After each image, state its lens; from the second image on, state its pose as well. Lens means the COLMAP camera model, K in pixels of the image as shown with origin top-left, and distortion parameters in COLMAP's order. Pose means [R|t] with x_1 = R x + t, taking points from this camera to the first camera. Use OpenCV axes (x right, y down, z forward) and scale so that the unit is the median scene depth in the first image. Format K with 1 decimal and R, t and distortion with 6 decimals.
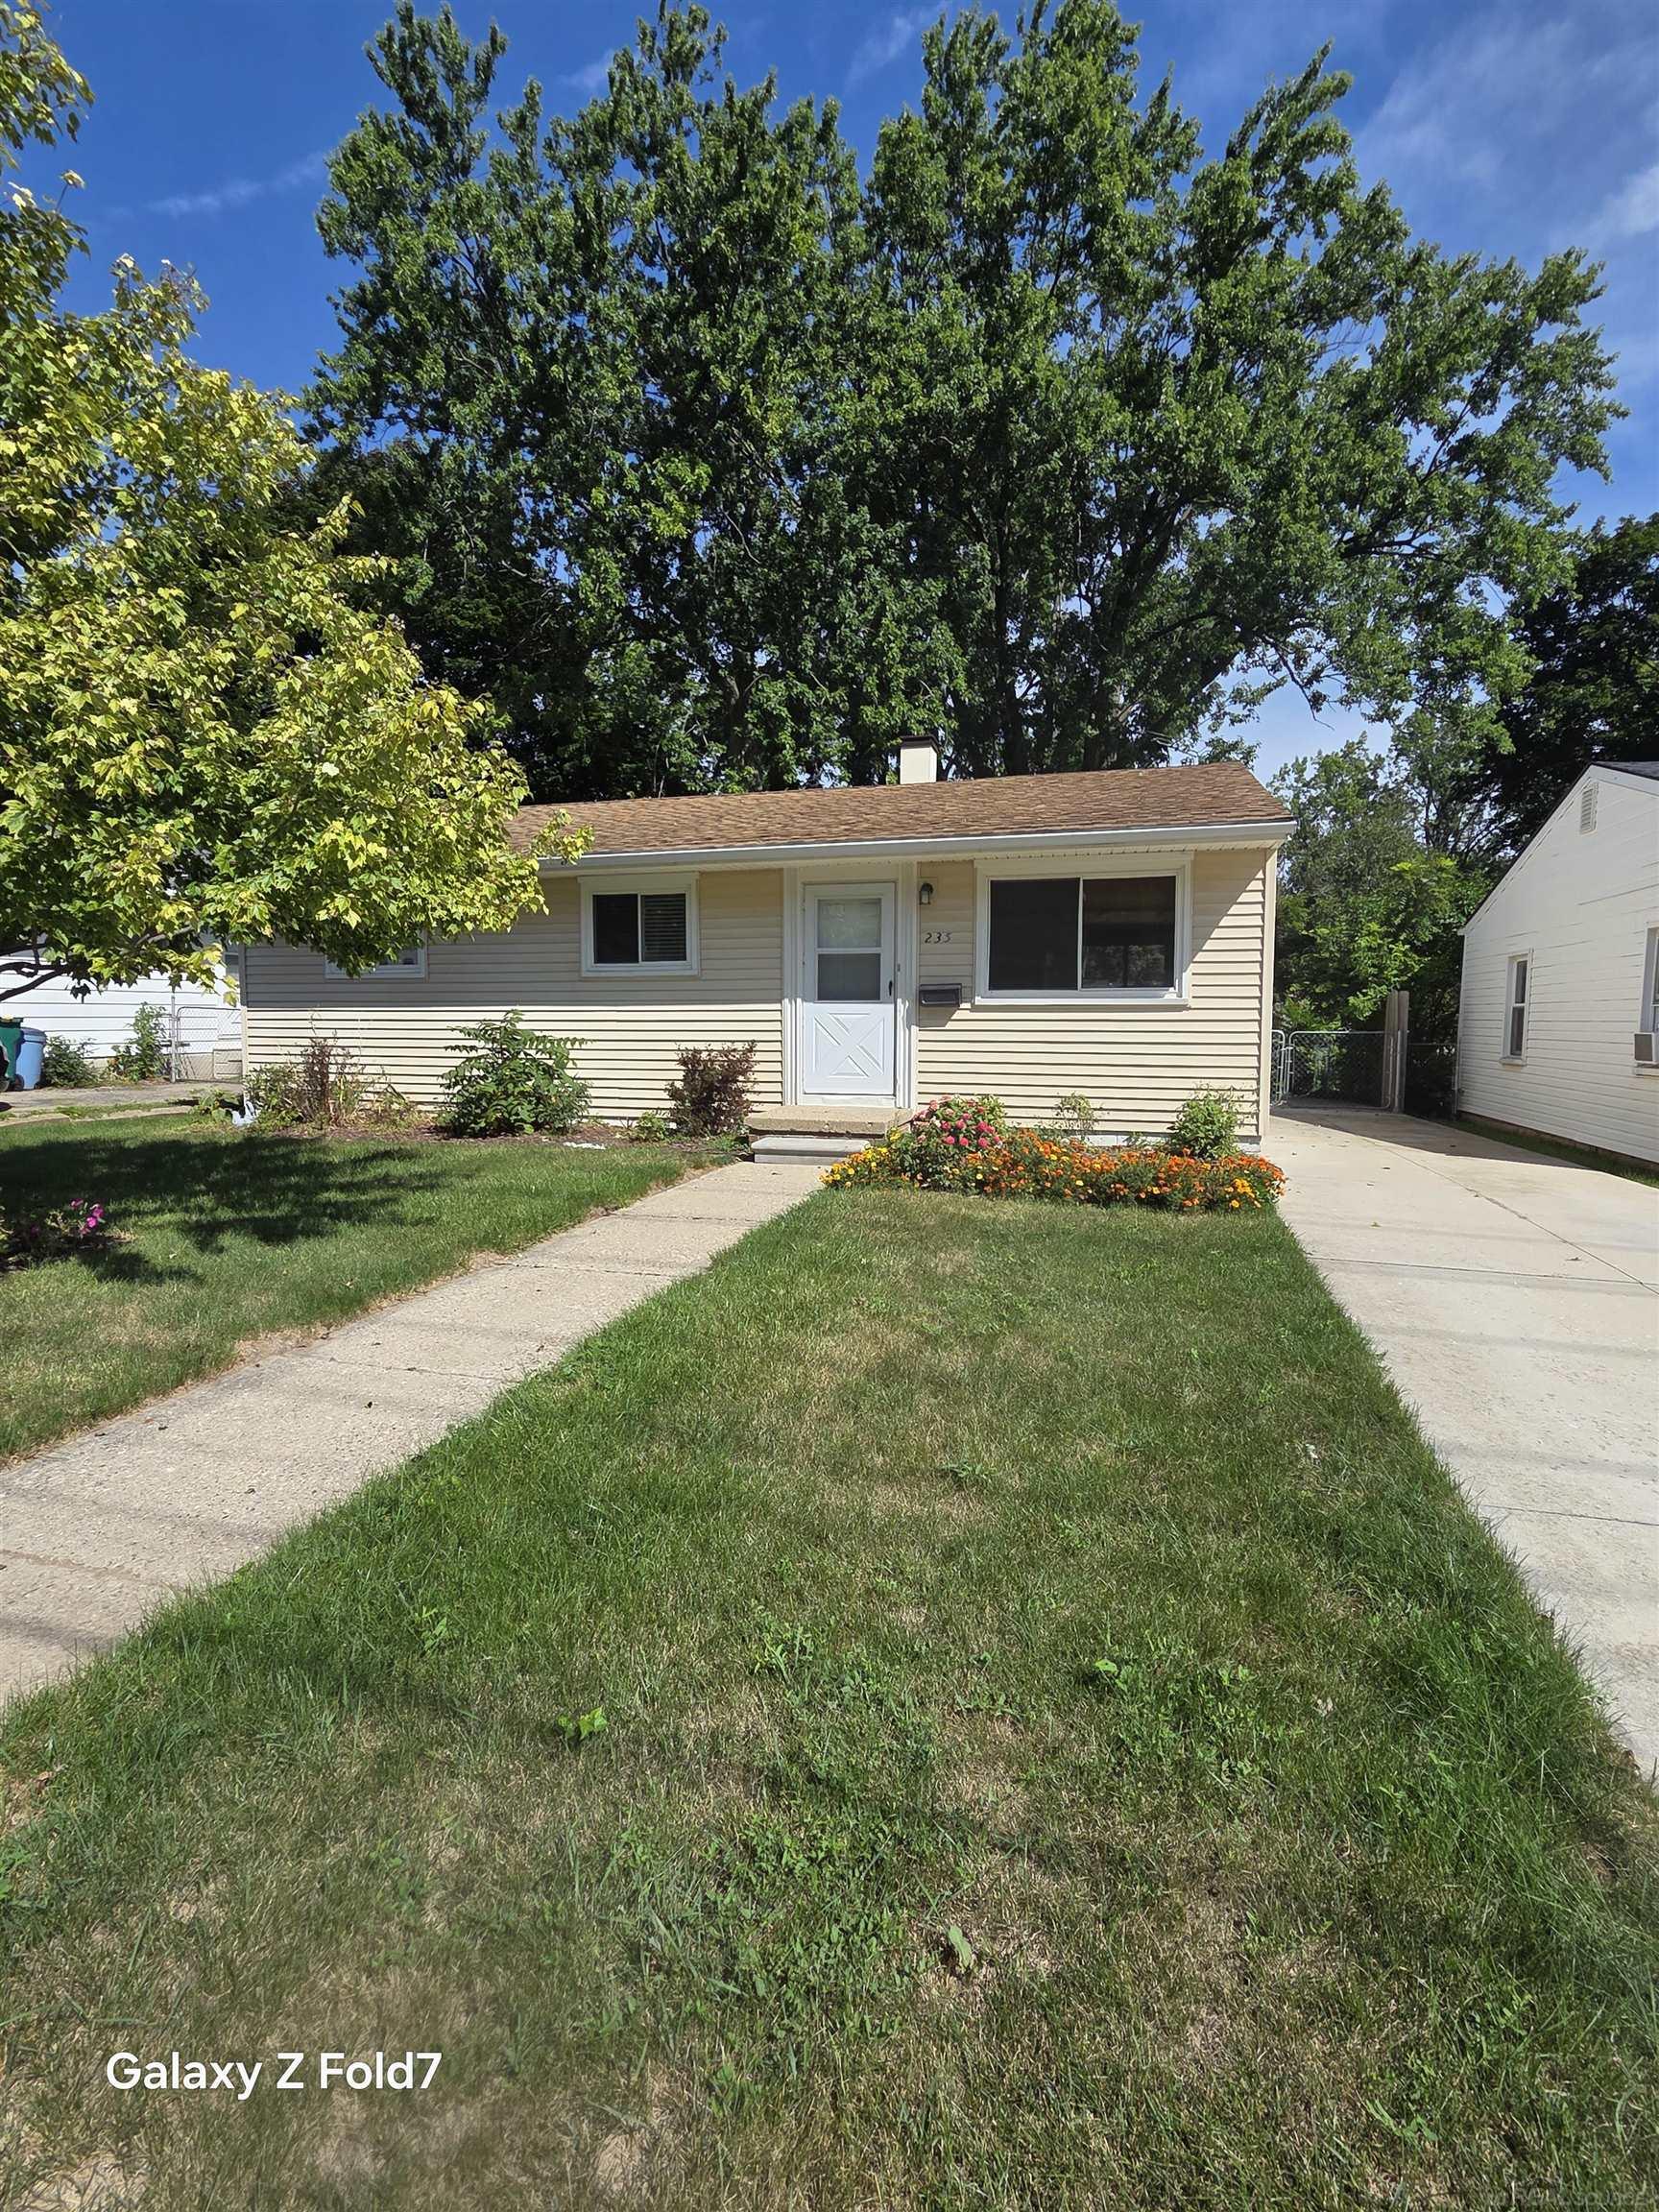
lens RADIAL K [[1051.4, 0, 831.9], [0, 1051.4, 1077.7], [0, 0, 1]] dist [0.000018, -0.012192]
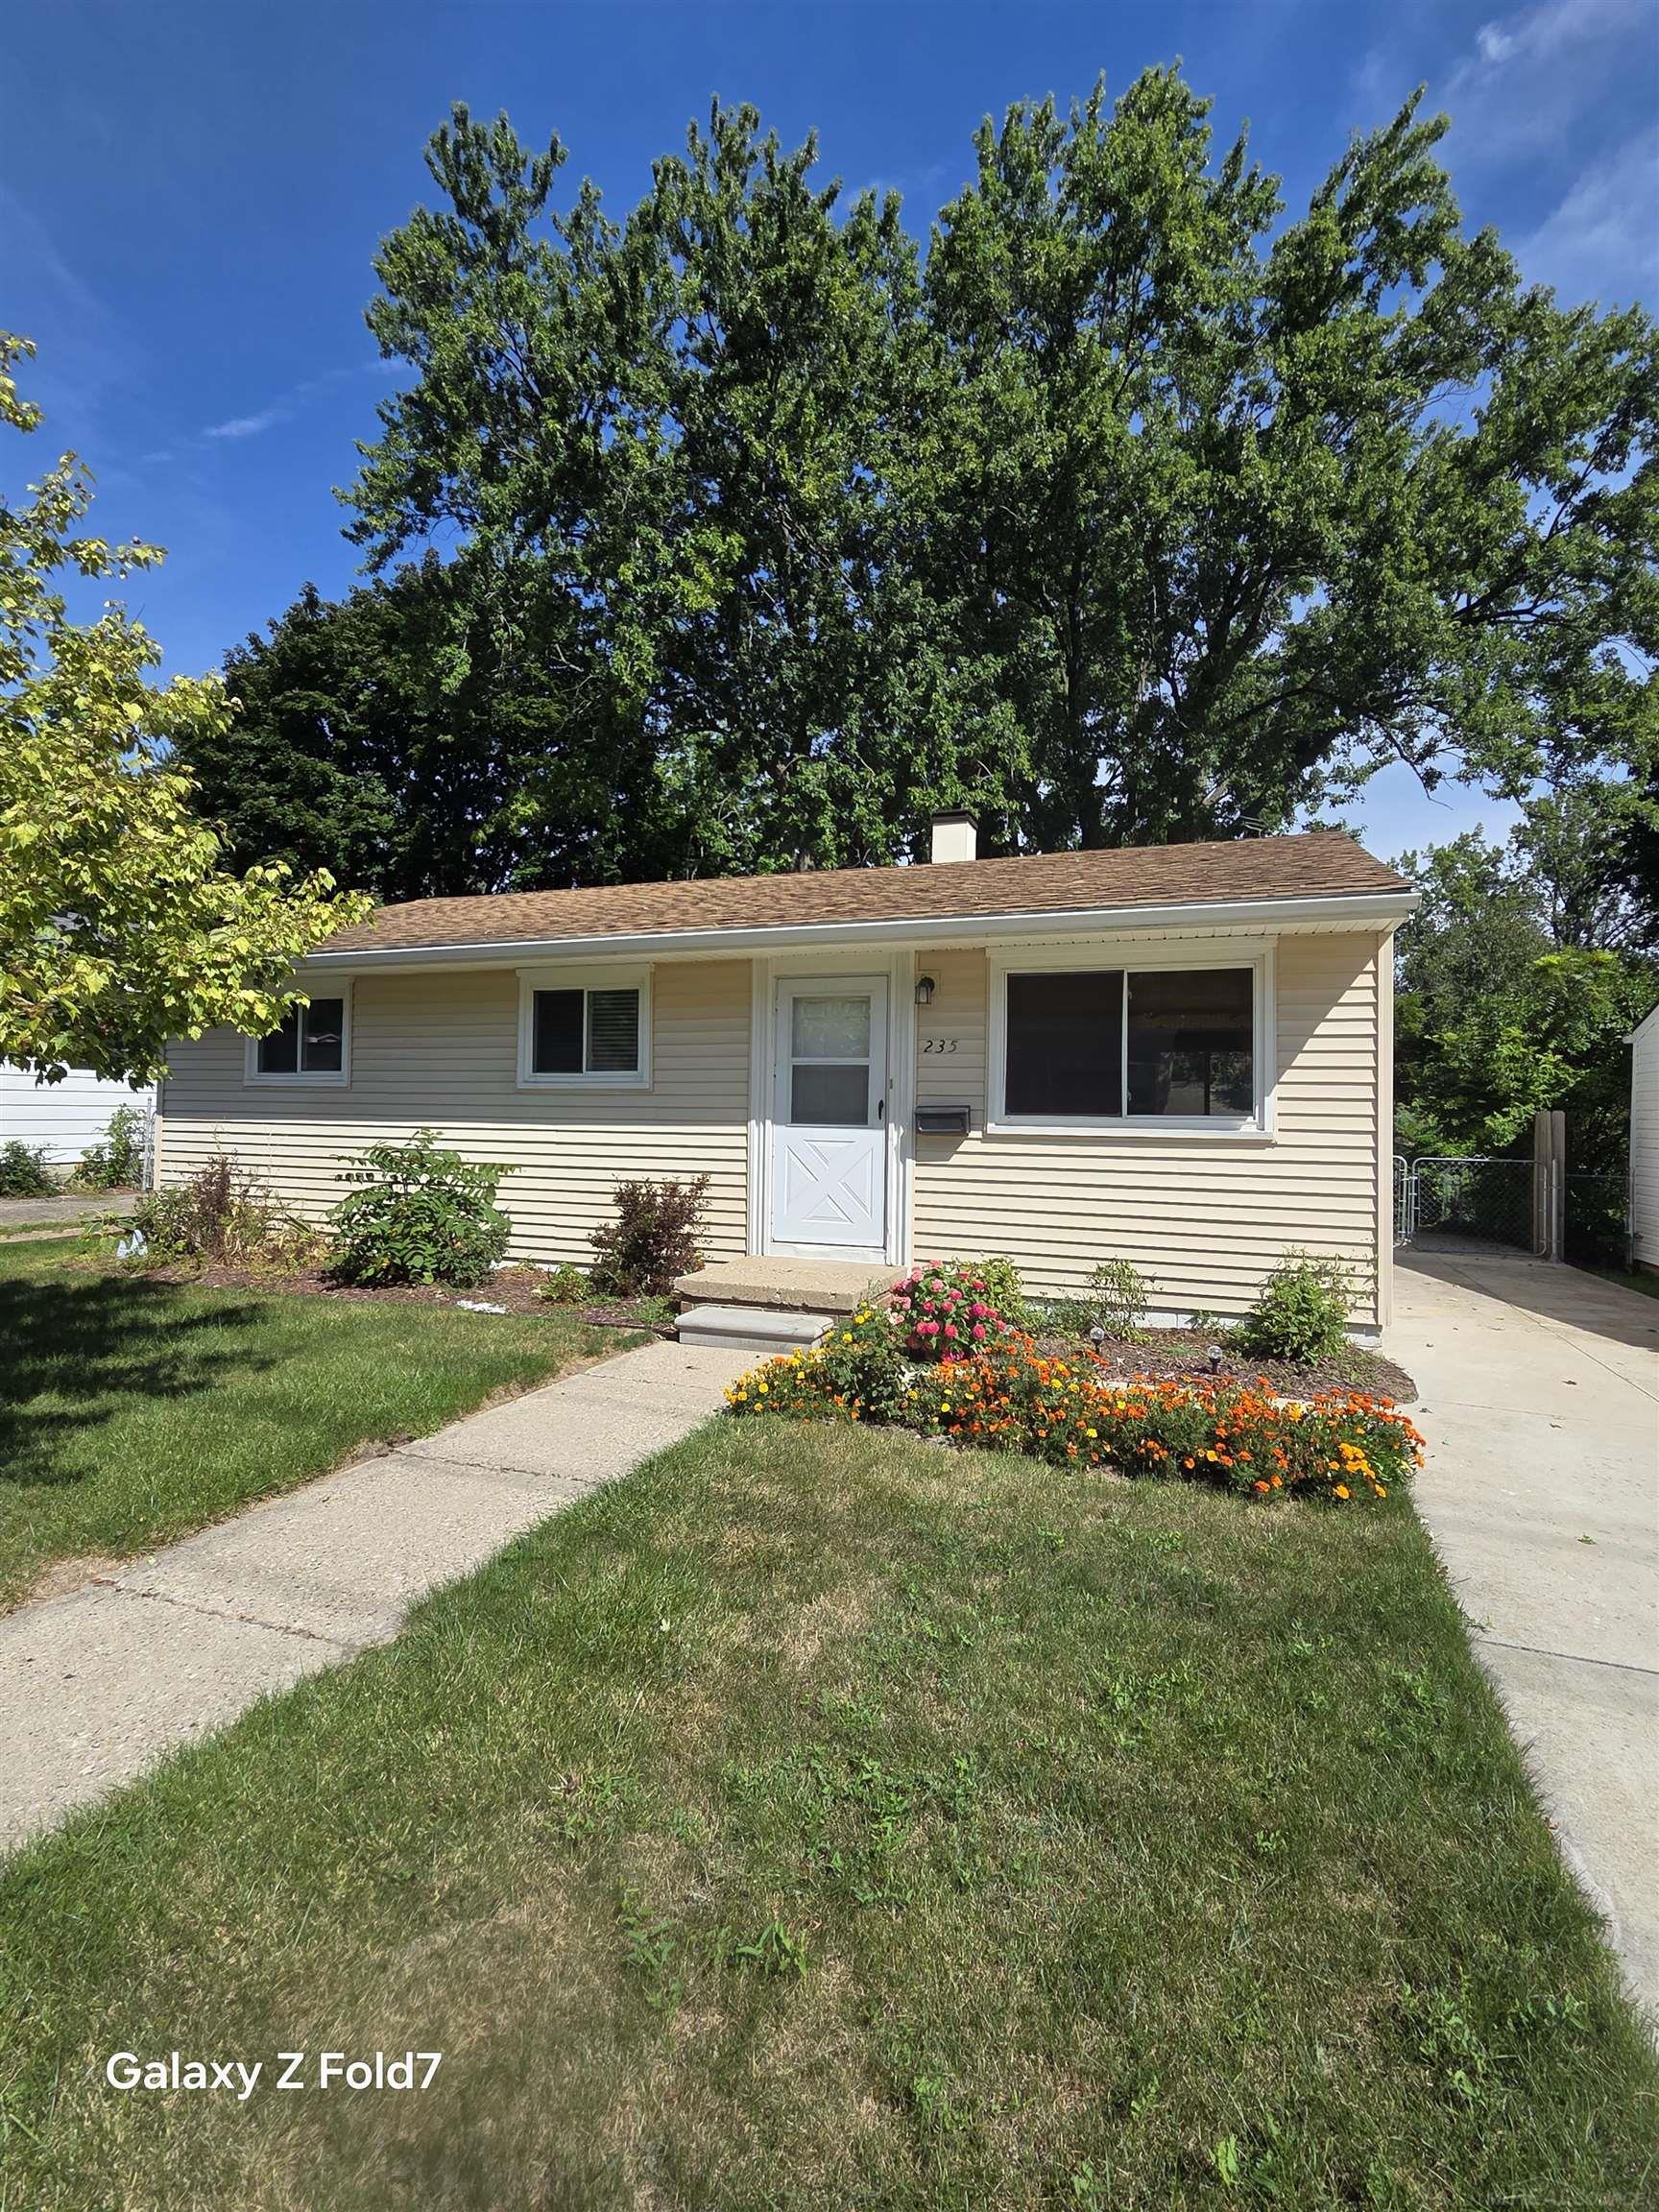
lens RADIAL K [[1051.4, 0, 831.9], [0, 1051.4, 1077.7], [0, 0, 1]] dist [0.000018, -0.012192]
pose [[0.995887, 0.010482, -0.089996, 0.048924], [-0.018661, 0.995719, -0.090530, -0.020507], [0.088662, 0.091837, 0.991819, 0.120616]]
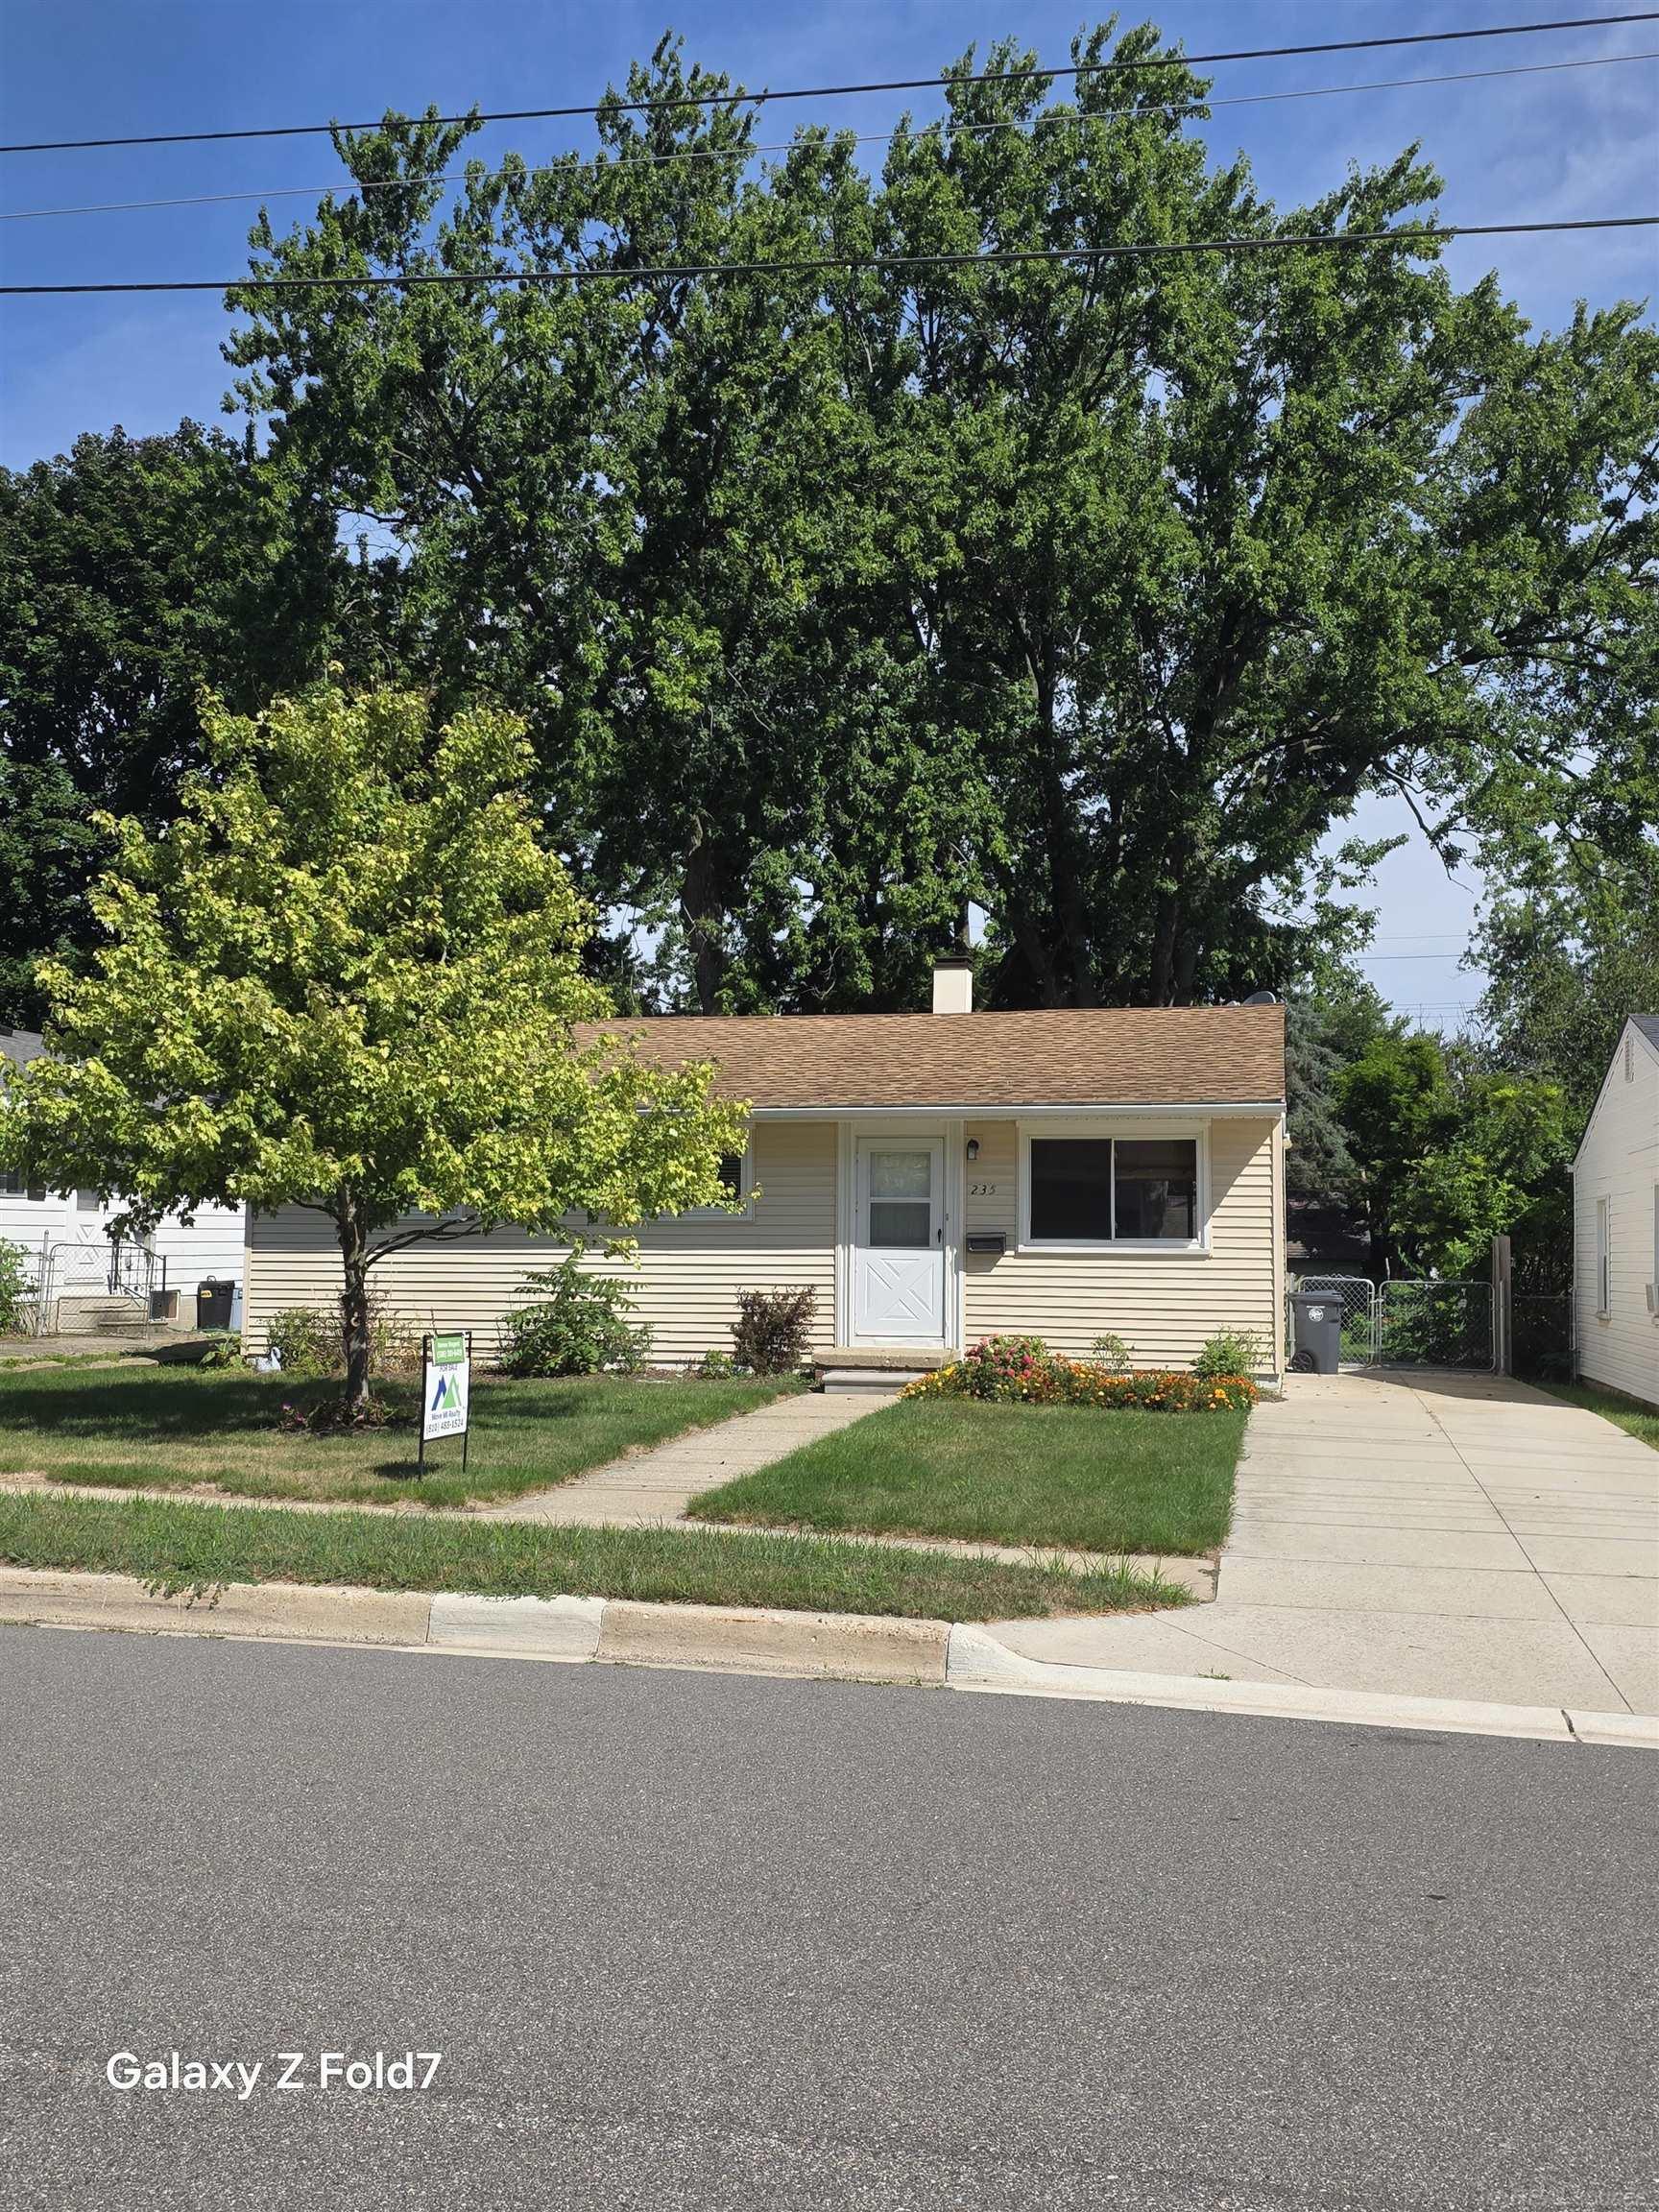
lens RADIAL K [[1957.1, 0, 829.5], [0, 1957.1, 1106.0], [0, 0, 1]] dist [0.143673, -0.400006]
pose [[0.999187, 0.009056, 0.039279, -0.074073], [-0.003808, 0.991284, -0.131689, 0.025552], [-0.040129, 0.131433, 0.990513, -0.539911]]
